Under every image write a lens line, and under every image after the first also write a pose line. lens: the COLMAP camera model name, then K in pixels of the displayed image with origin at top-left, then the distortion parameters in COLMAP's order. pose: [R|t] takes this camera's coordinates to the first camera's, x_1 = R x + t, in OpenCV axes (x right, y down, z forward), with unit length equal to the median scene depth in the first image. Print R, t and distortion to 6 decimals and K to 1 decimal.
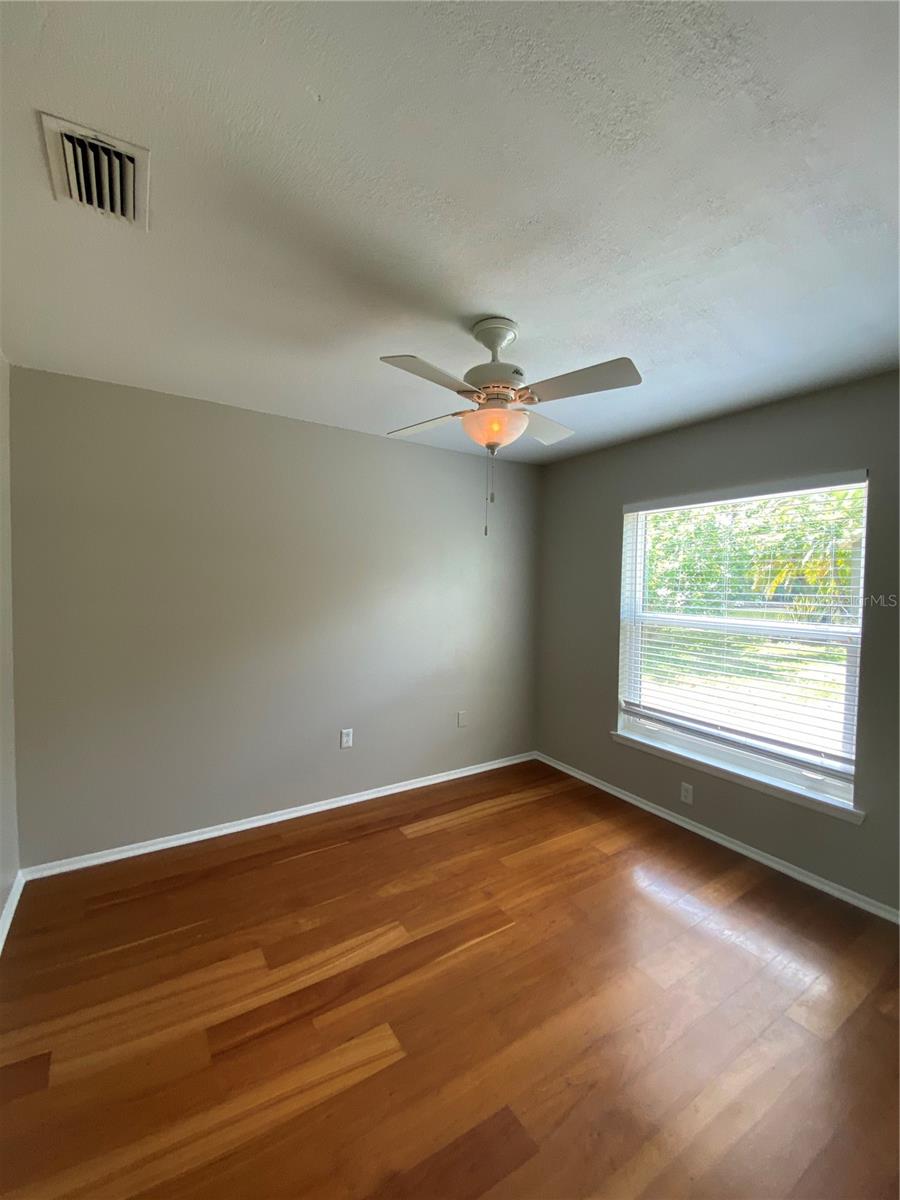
lens RADIAL K [[492.2, 0, 448.0], [0, 492.2, 600.2], [0, 0, 1]] dist [0.037306, -0.025983]
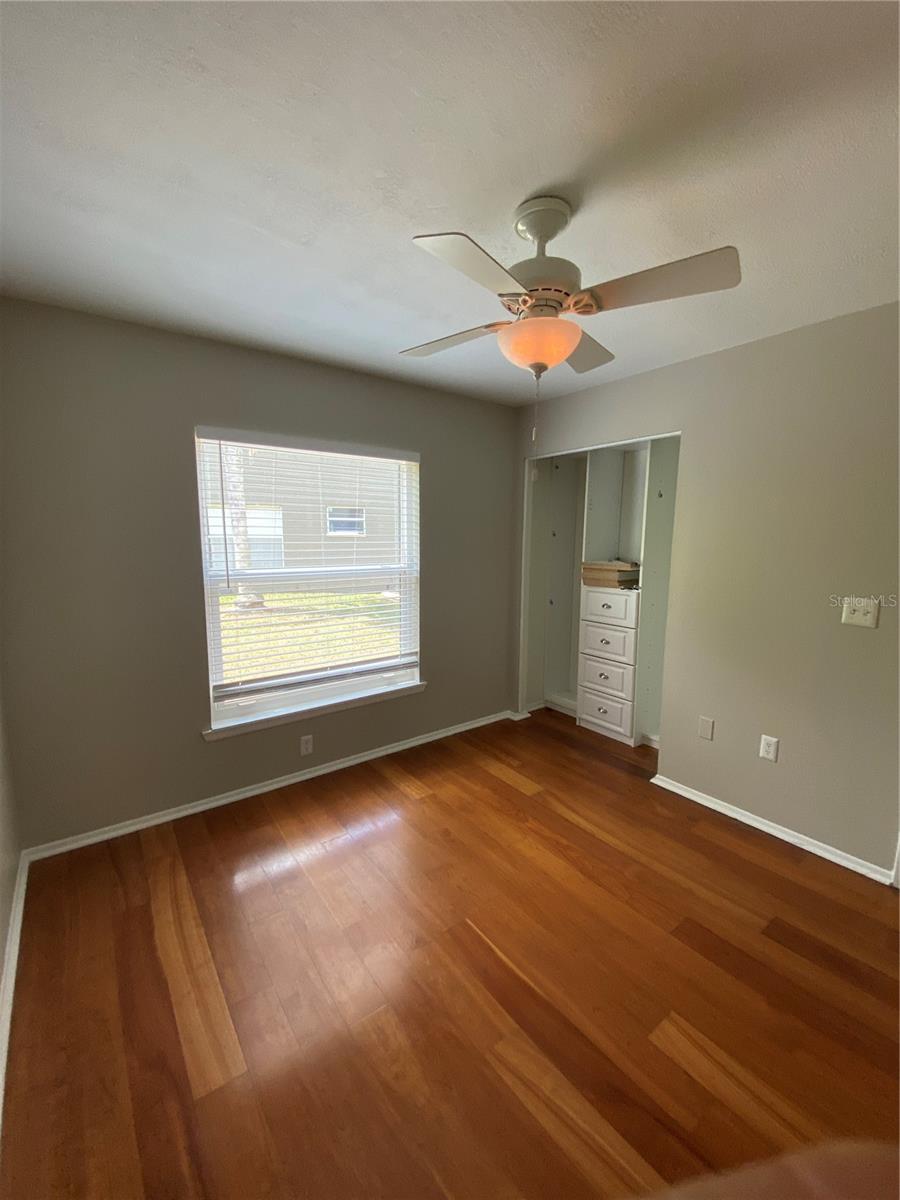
lens RADIAL K [[492.2, 0, 448.0], [0, 492.2, 600.2], [0, 0, 1]] dist [0.037306, -0.025983]
pose [[-0.082687, -0.144618, 0.986027, -0.503159], [0.036622, 0.988306, 0.148023, -0.038066], [-0.995902, 0.048350, -0.076424, 0.812164]]
